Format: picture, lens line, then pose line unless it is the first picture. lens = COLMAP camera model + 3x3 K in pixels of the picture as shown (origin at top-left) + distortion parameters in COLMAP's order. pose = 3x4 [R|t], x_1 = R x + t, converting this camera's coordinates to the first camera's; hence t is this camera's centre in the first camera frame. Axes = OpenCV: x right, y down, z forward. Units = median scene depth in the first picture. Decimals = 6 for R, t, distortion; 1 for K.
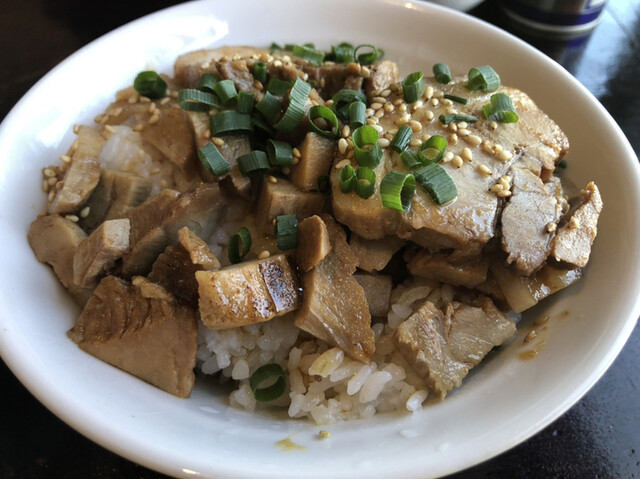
lens RADIAL K [[540.0, 0, 317.0], [0, 540.0, 240.3], [0, 0, 1]] dist [0.025159, -0.028480]
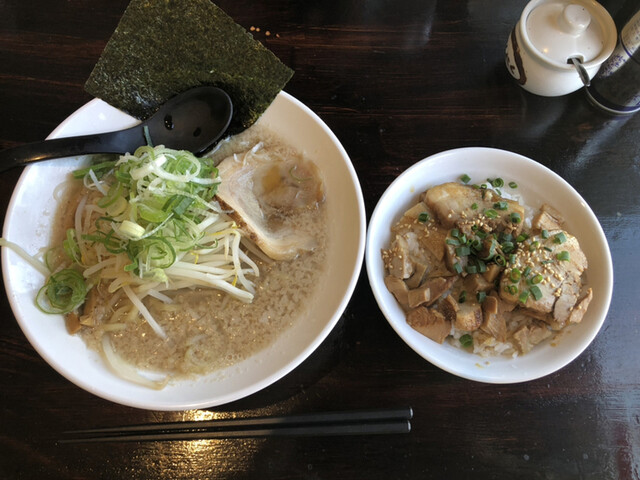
lens RADIAL K [[540.0, 0, 323.0], [0, 540.0, 240.0], [0, 0, 1]] dist [0.025159, -0.028480]
pose [[0.994376, 0.101525, -0.030157, -0.889350], [-0.086110, 0.940790, 0.327872, -1.248890], [0.061658, -0.323431, 0.944241, -1.816913]]
